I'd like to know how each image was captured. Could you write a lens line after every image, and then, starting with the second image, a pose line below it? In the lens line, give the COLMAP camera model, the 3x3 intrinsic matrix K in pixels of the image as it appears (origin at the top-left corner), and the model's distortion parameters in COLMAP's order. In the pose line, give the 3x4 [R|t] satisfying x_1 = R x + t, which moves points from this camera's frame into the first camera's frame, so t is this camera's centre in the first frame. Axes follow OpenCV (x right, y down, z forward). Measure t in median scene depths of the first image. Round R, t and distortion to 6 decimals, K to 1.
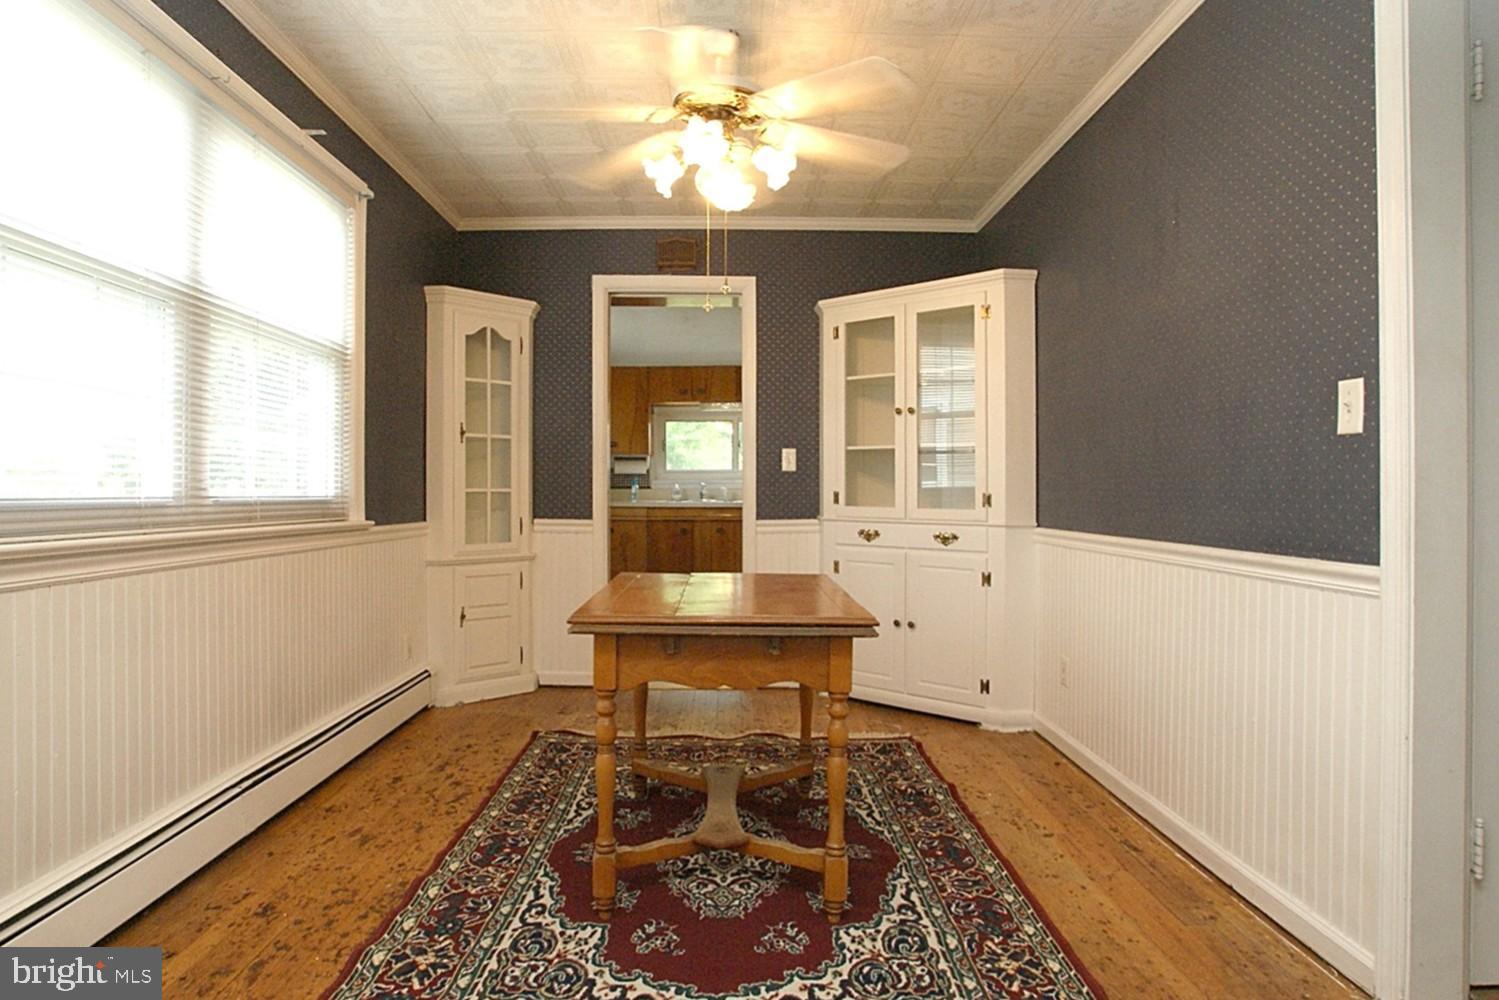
lens RADIAL K [[837.1, 0, 741.8], [0, 837.1, 492.7], [0, 0, 1]] dist [-0.092676, 0.058625]
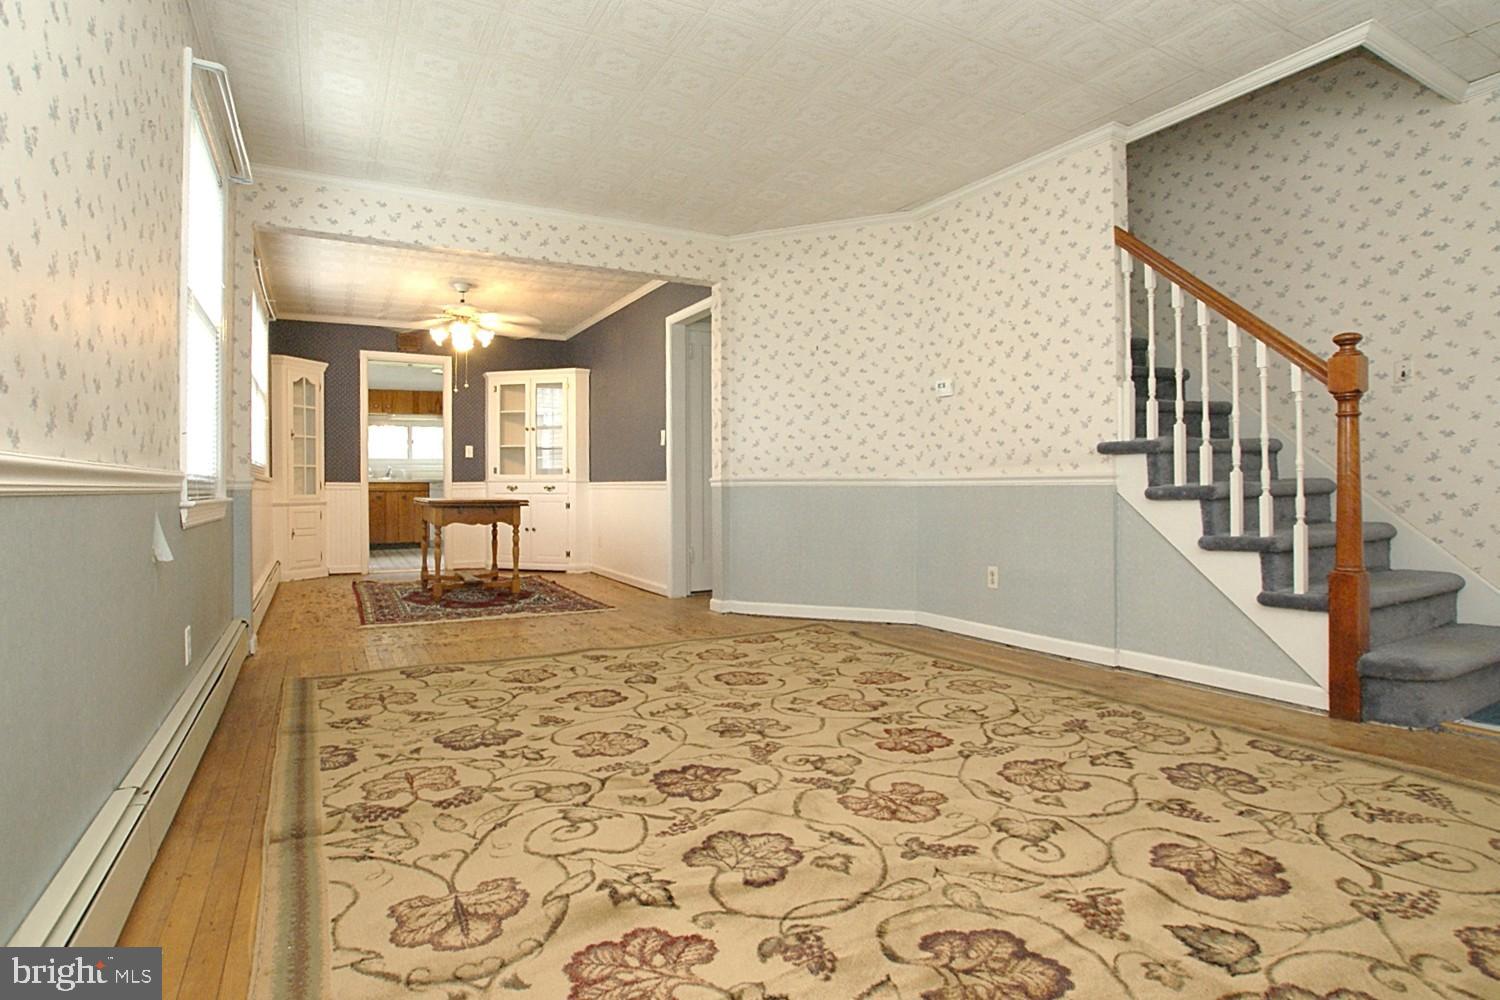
lens RADIAL K [[782.5, 0, 750.2], [0, 782.5, 485.9], [0, 0, 1]] dist [-0.086246, 0.050054]
pose [[0.881677, -0.005618, 0.471821, -0.348030], [0.005530, 0.999983, 0.001572, 0.066412], [-0.471822, 0.001224, 0.881693, -1.436964]]
